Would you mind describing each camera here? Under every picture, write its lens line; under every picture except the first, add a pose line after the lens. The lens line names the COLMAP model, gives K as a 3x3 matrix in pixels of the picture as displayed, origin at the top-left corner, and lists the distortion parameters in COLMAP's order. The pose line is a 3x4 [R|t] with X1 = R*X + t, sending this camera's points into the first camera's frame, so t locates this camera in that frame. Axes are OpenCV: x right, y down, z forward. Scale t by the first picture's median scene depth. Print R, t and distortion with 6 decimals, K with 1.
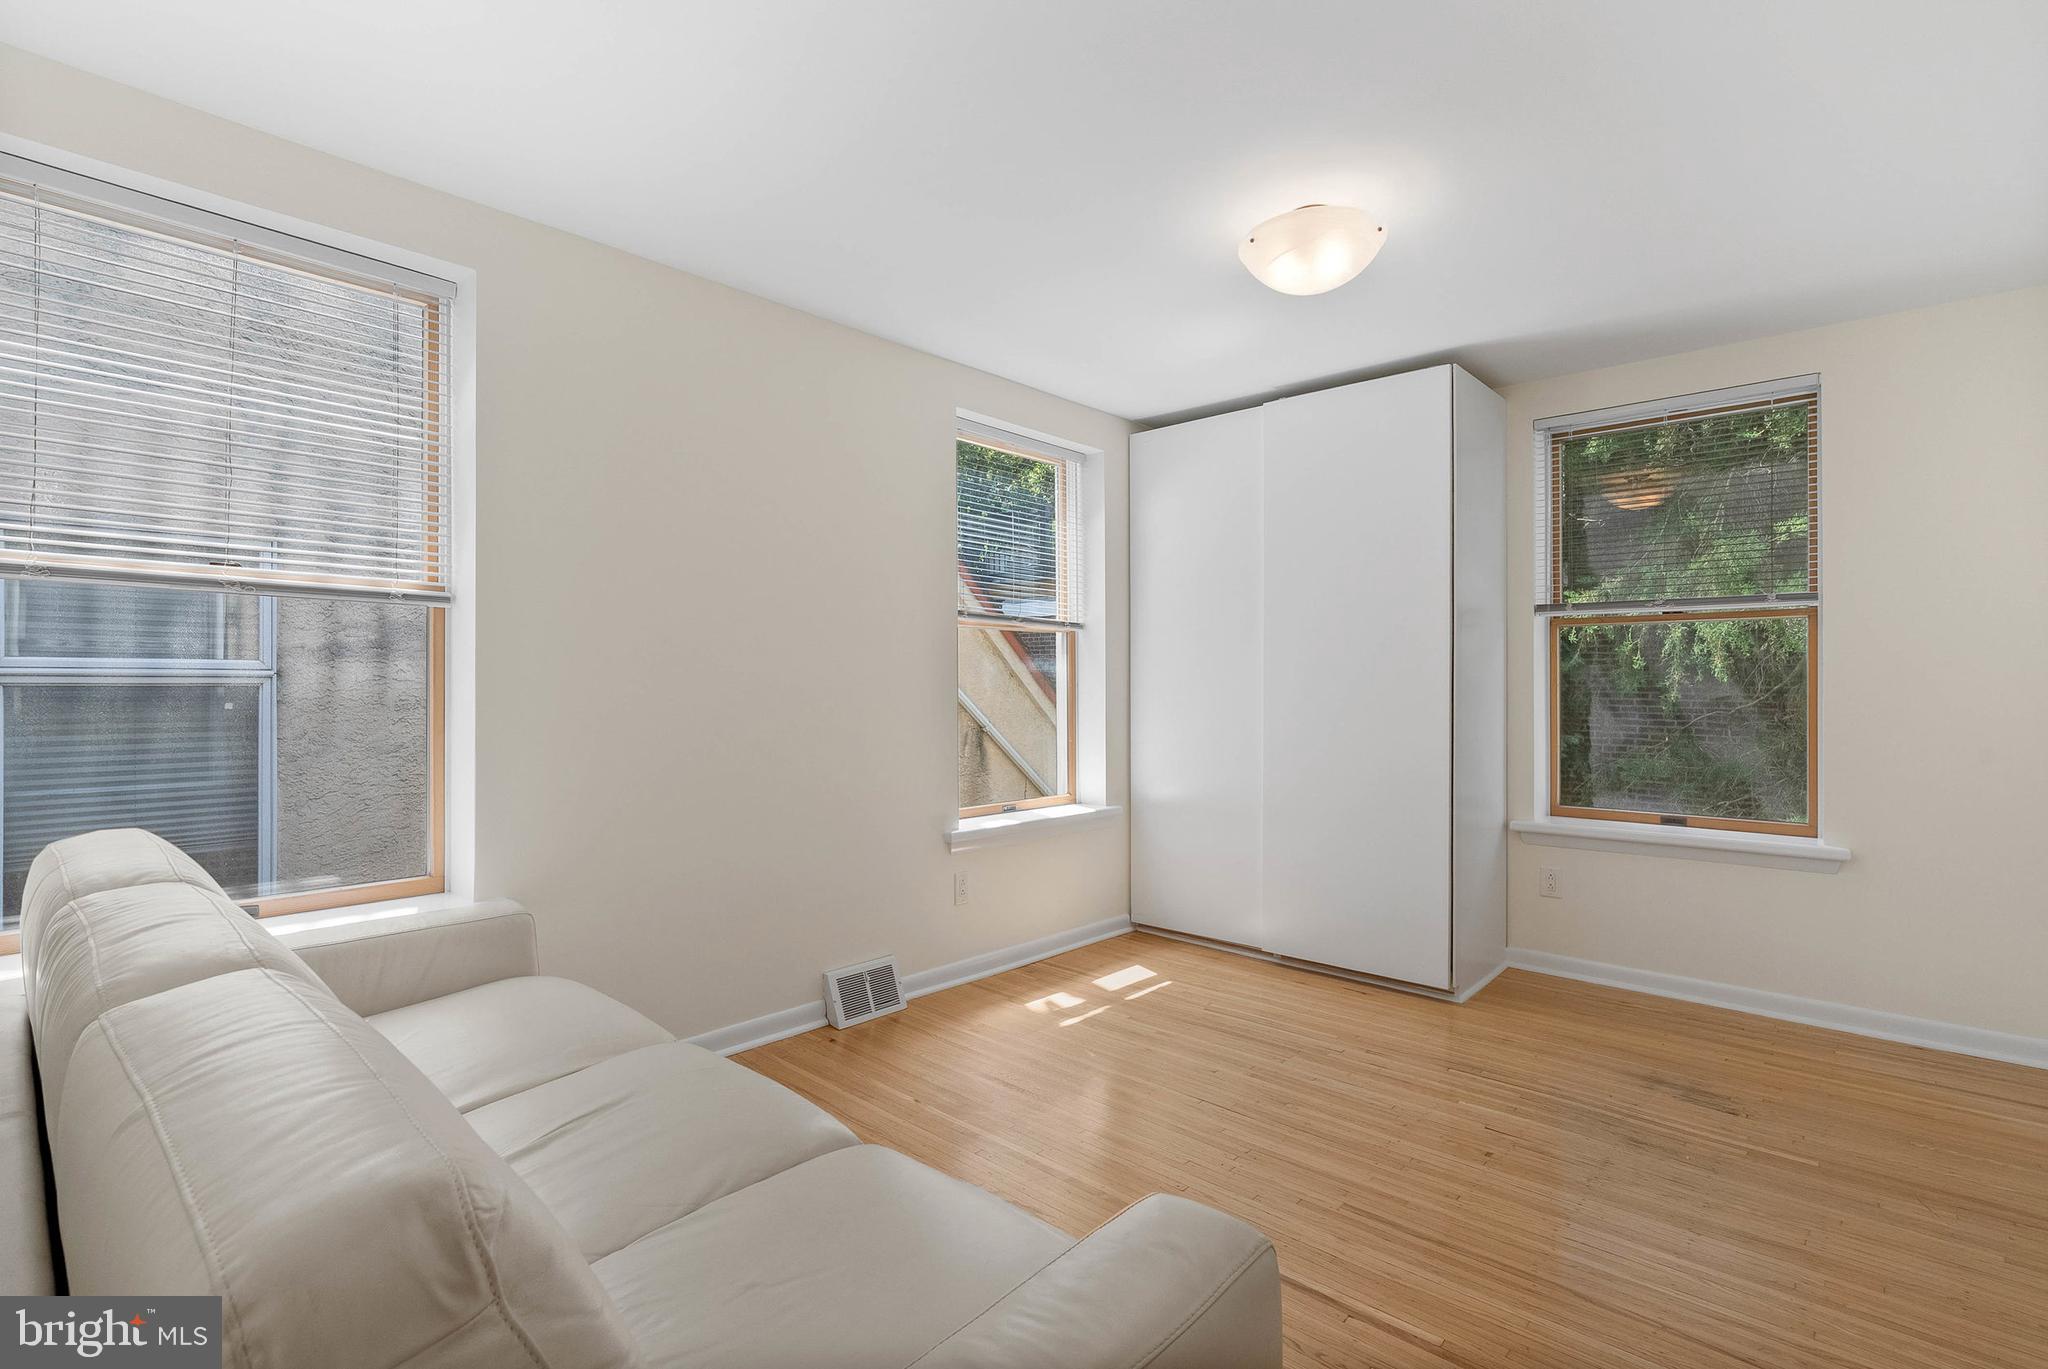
lens RADIAL K [[950.6, 0, 1024.0], [0, 950.6, 684.5], [0, 0, 1]] dist [-0.009973, 0.002461]
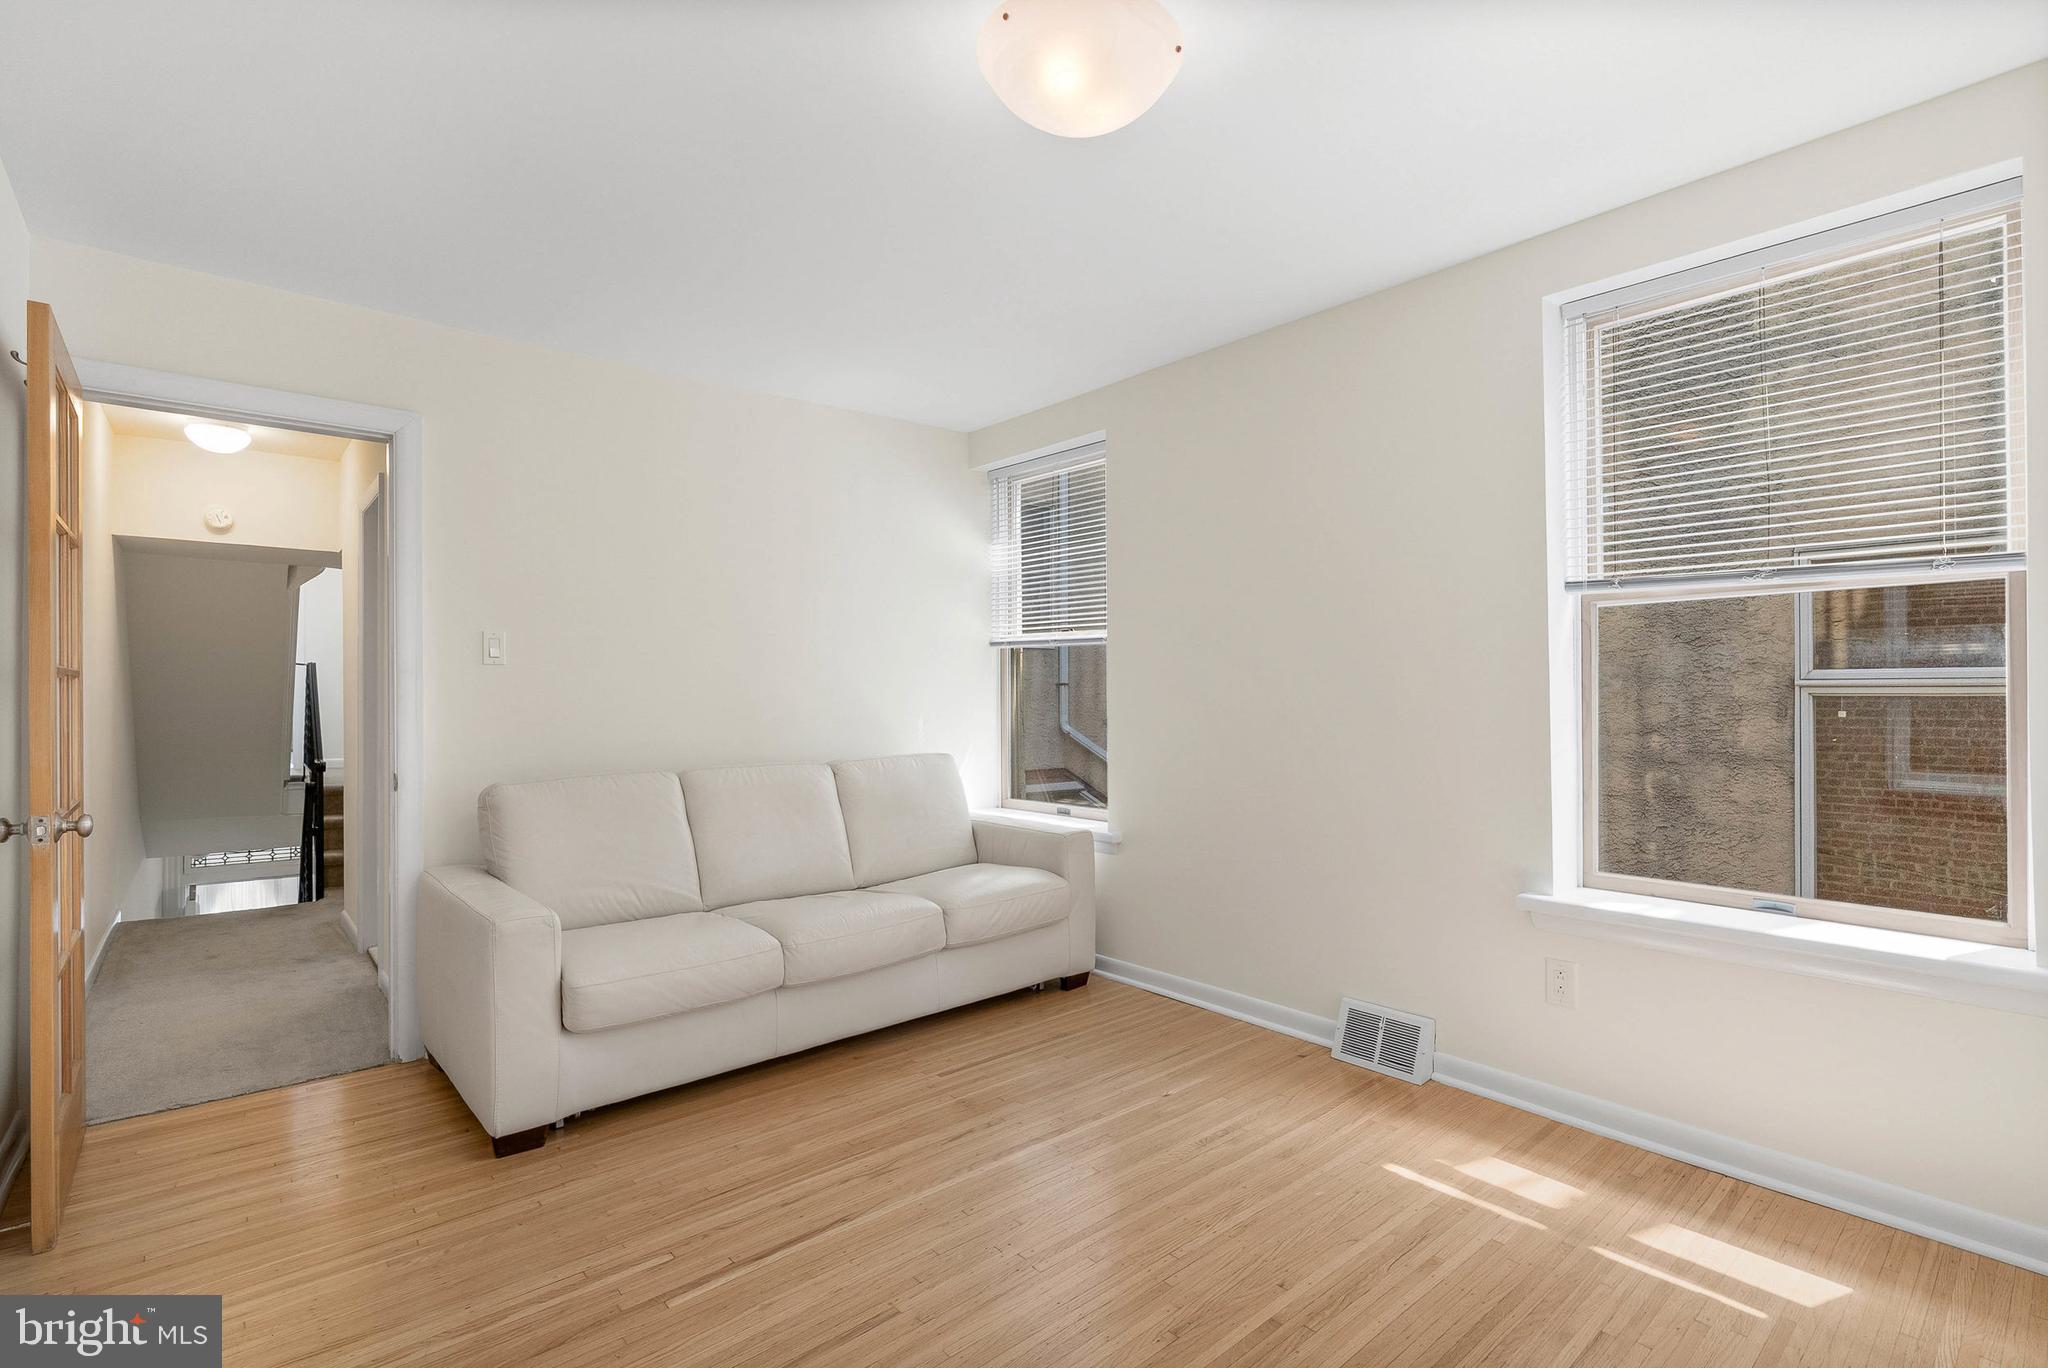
lens RADIAL K [[950.6, 0, 1024.0], [0, 950.6, 684.0], [0, 0, 1]] dist [-0.009973, 0.002461]
pose [[-0.124050, -0.015438, -0.992156, 0.713821], [0.005018, 0.999856, -0.016185, 0.008847], [0.992263, -0.006987, -0.123955, 0.751801]]
